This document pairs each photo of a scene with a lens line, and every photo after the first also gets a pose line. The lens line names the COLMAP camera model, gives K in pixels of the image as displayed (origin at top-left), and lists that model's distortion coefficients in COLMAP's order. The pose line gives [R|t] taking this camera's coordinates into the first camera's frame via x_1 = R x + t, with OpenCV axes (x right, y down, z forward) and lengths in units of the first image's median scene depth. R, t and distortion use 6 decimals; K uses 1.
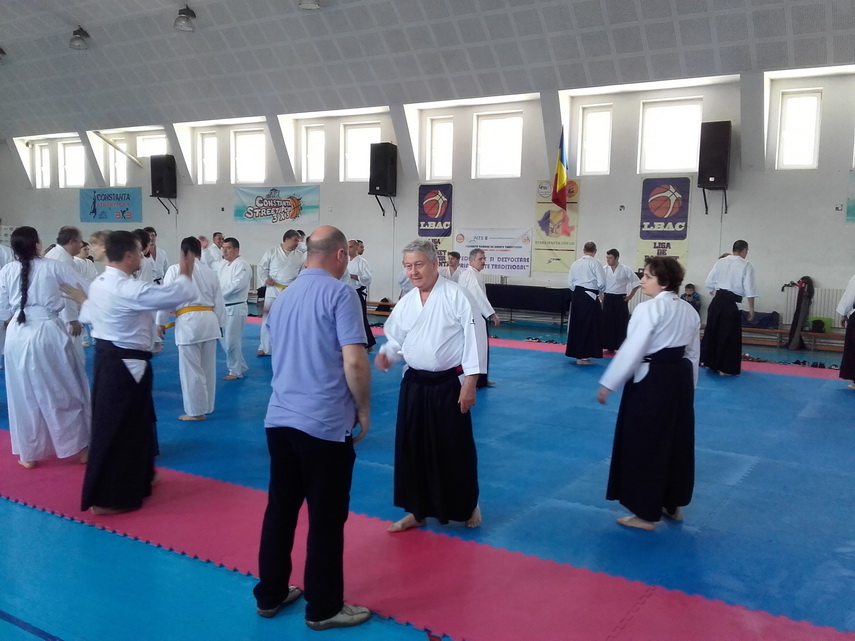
lens RADIAL K [[786.8, 0, 438.4], [0, 786.8, 337.6], [0, 0, 1]] dist [0.093188, -0.172100]
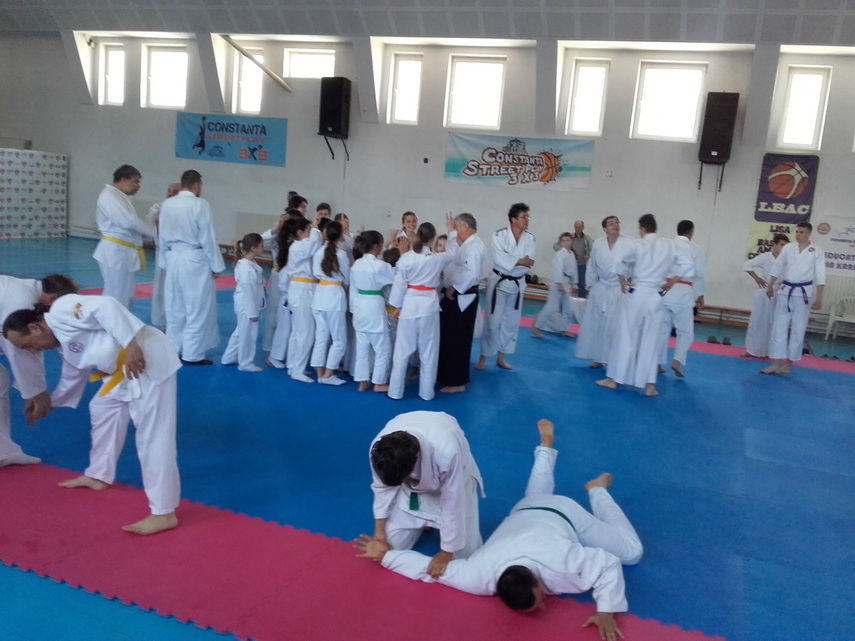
lens RADIAL K [[795.9, 0, 436.9], [0, 795.9, 329.7], [0, 0, 1]] dist [0.102574, -0.216213]
pose [[0.980873, 0.039049, 0.190693, -0.401867], [-0.049302, 0.997565, 0.049321, -0.040242], [-0.188303, -0.057779, 0.980410, 0.250341]]
